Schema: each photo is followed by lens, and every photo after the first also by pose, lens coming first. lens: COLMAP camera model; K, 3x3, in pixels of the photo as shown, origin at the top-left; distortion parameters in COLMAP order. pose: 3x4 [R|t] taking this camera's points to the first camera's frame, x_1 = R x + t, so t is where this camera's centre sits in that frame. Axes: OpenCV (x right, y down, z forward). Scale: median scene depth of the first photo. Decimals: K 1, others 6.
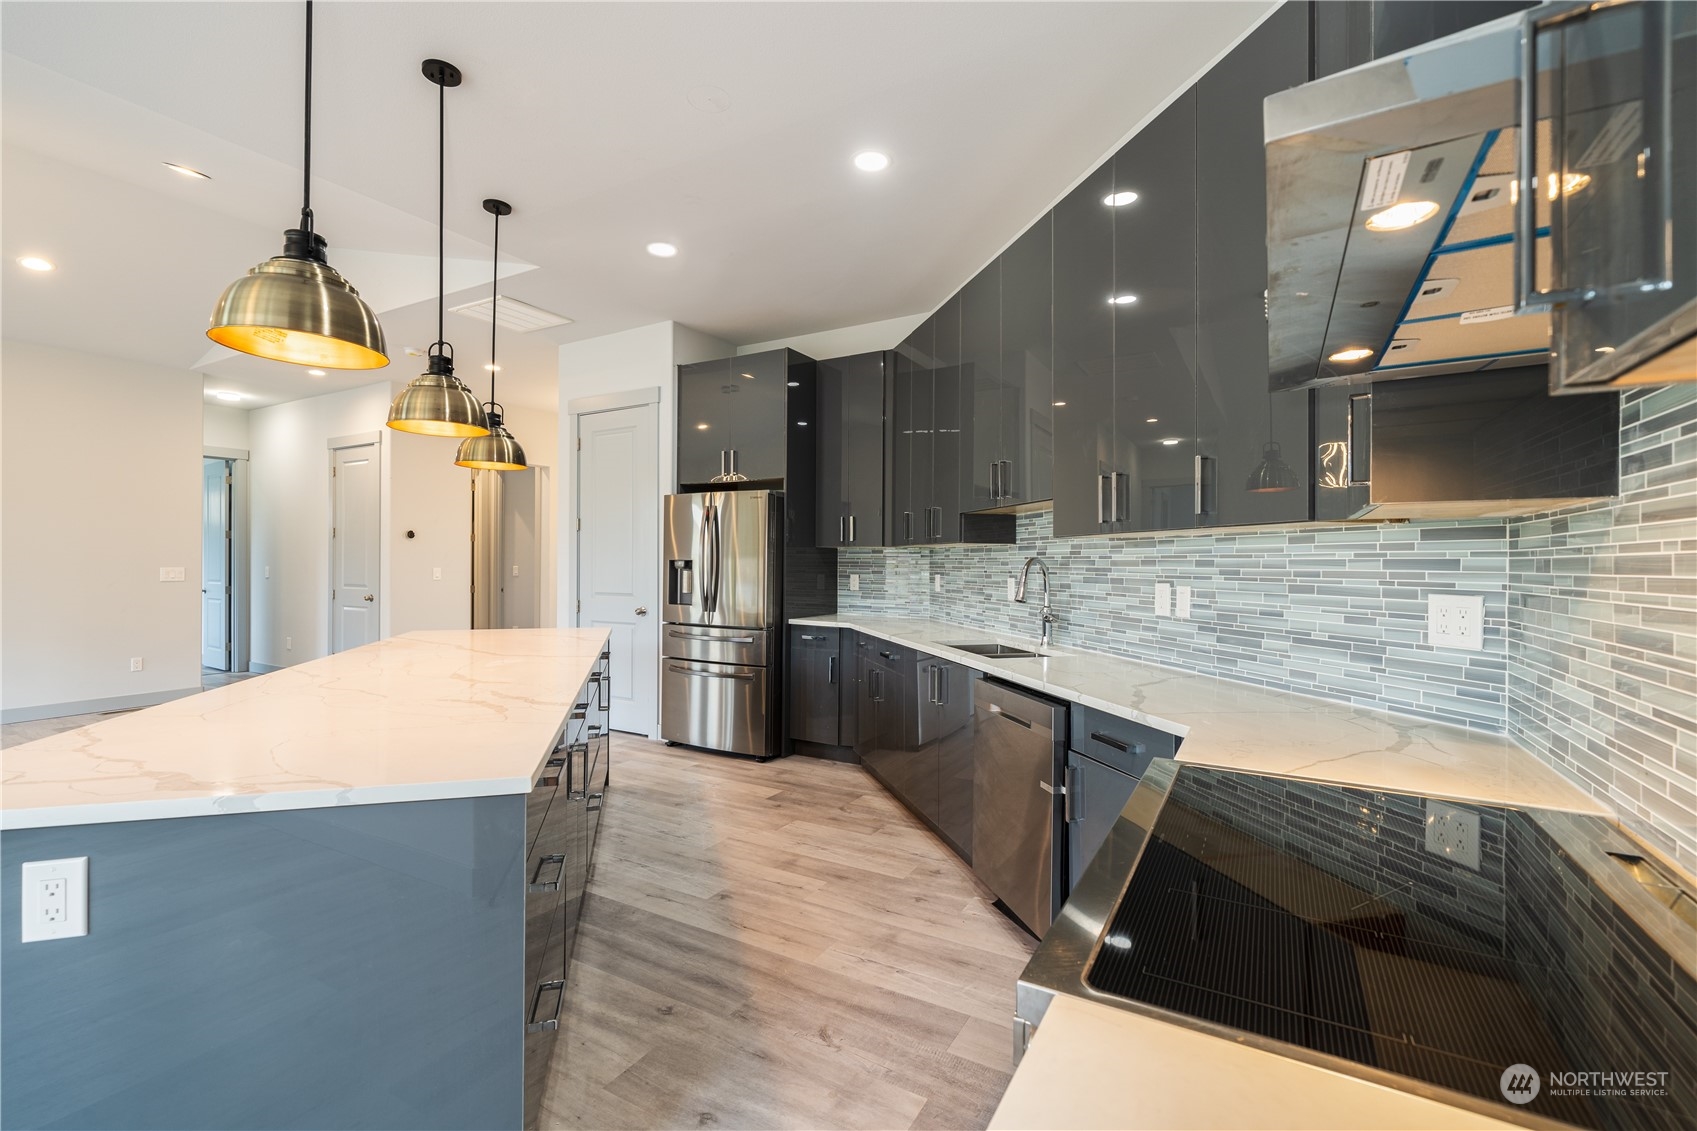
lens RADIAL K [[740.7, 0, 848.5], [0, 740.7, 565.5], [0, 0, 1]] dist [0.001021, -0.000011]
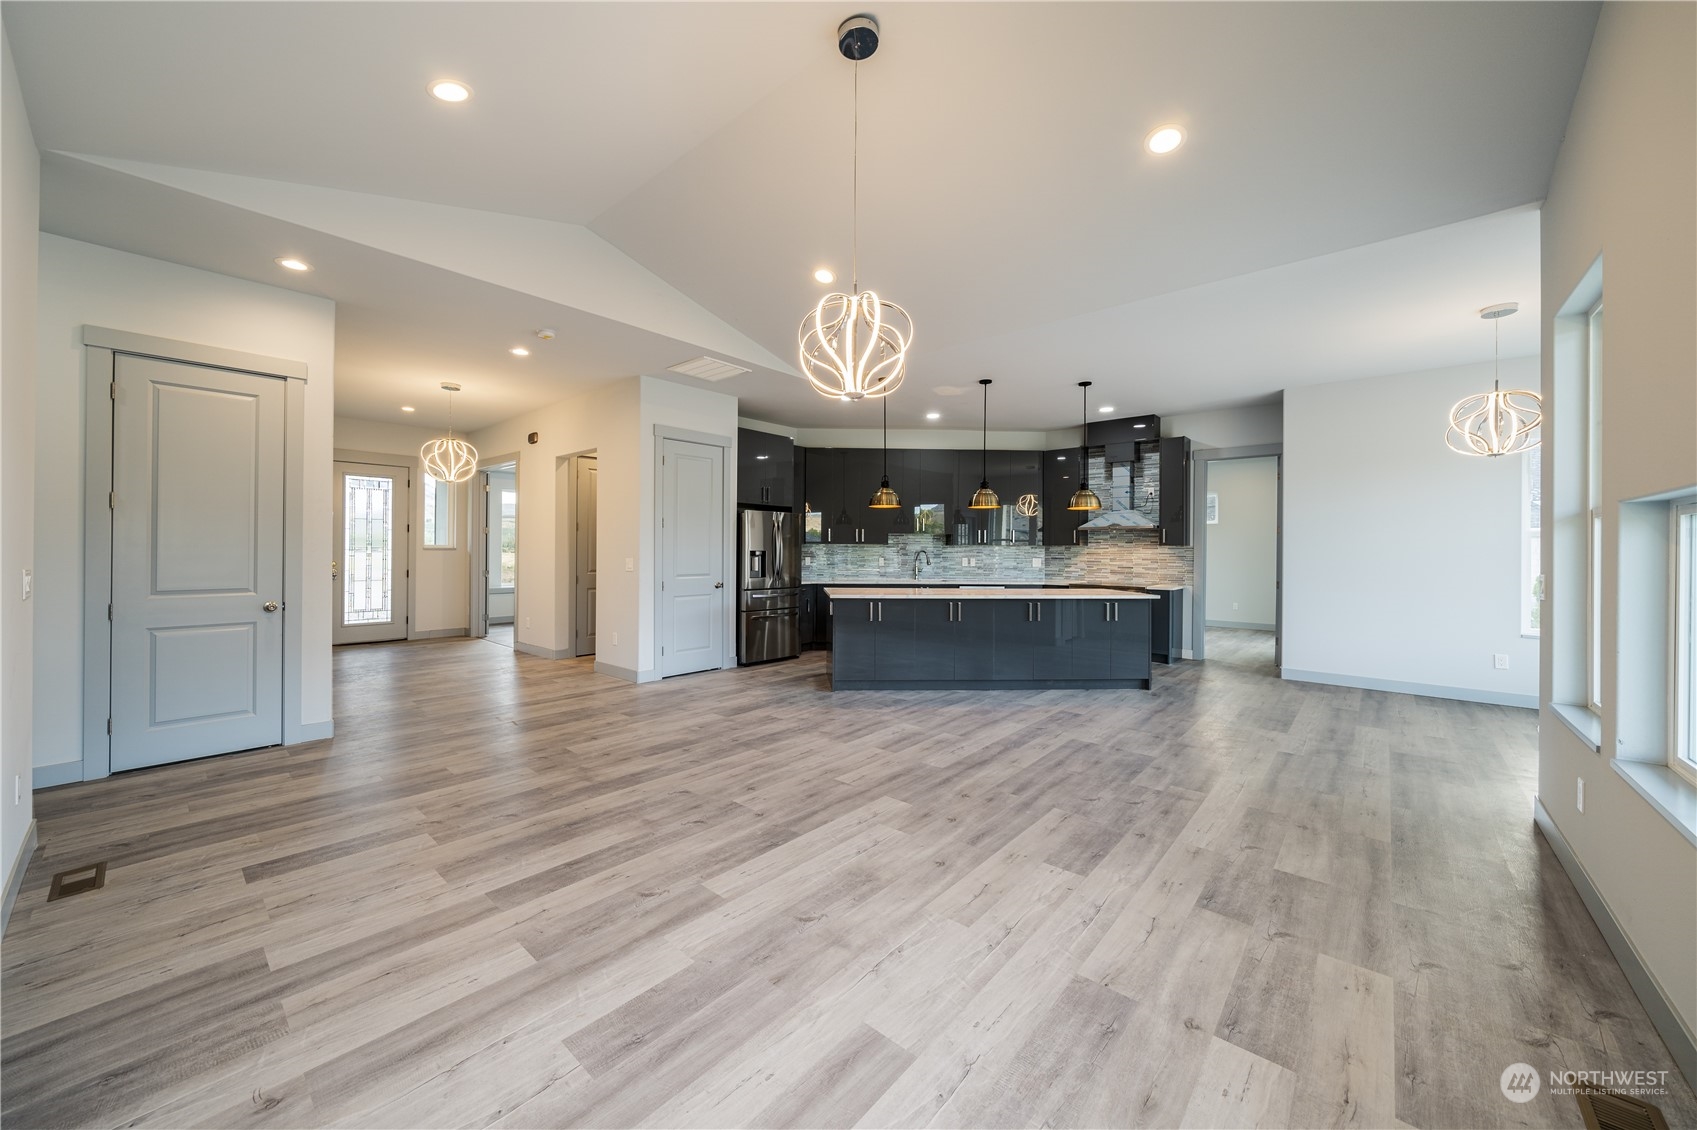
lens RADIAL K [[622.5, 0, 830.6], [0, 622.5, 550.5], [0, 0, 1]] dist [0.000094, 0.000057]
pose [[0.206849, -0.001691, 0.978371, -1.626000], [0.000220, 0.999999, 0.001681, -0.010760], [-0.978373, -0.000133, 0.206849, 0.582140]]
